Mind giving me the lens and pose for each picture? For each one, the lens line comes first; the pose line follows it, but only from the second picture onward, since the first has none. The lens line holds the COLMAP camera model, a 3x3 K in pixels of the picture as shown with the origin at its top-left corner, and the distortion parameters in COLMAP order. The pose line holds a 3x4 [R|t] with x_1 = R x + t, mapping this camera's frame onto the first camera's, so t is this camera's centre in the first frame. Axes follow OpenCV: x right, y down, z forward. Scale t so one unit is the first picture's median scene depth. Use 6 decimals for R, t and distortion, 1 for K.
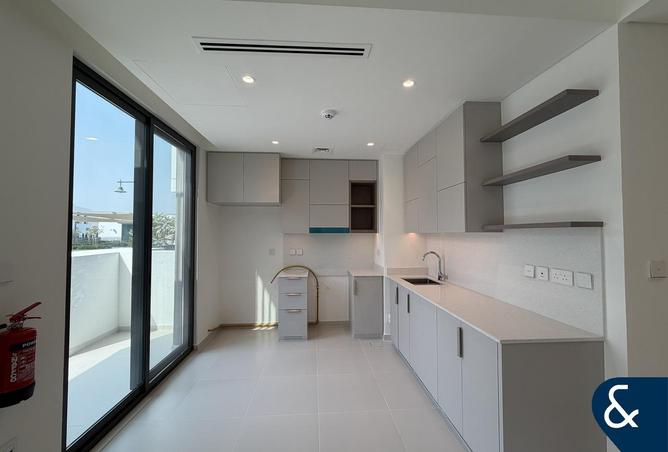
lens RADIAL K [[268.8, 0, 334.0], [0, 268.8, 226.0], [0, 0, 1]] dist [0.001636, 0.000080]
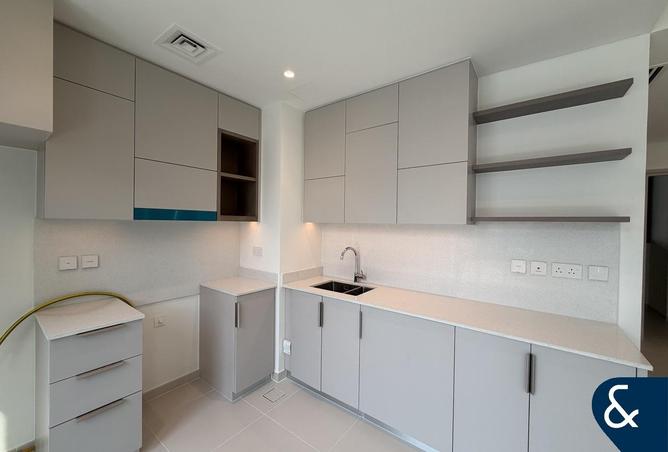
lens RADIAL K [[262.2, 0, 334.0], [0, 262.2, 226.0], [0, 0, 1]] dist [-0.000390, -0.000242]
pose [[0.655074, 0.002190, 0.755561, -0.215168], [-0.036649, 0.998911, 0.028879, 0.011963], [-0.754675, -0.046608, 0.654441, 0.475515]]
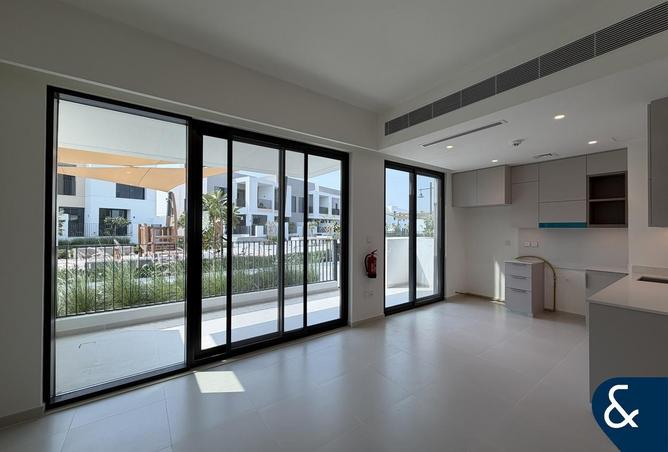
lens RADIAL K [[268.8, 0, 334.0], [0, 268.8, 226.0], [0, 0, 1]] dist [0.001636, 0.000080]
pose [[0.538669, -0.005393, -0.842500, 0.422557], [0.020498, 0.999767, 0.006706, -0.006960], [0.842268, -0.020882, 0.538655, -0.365825]]
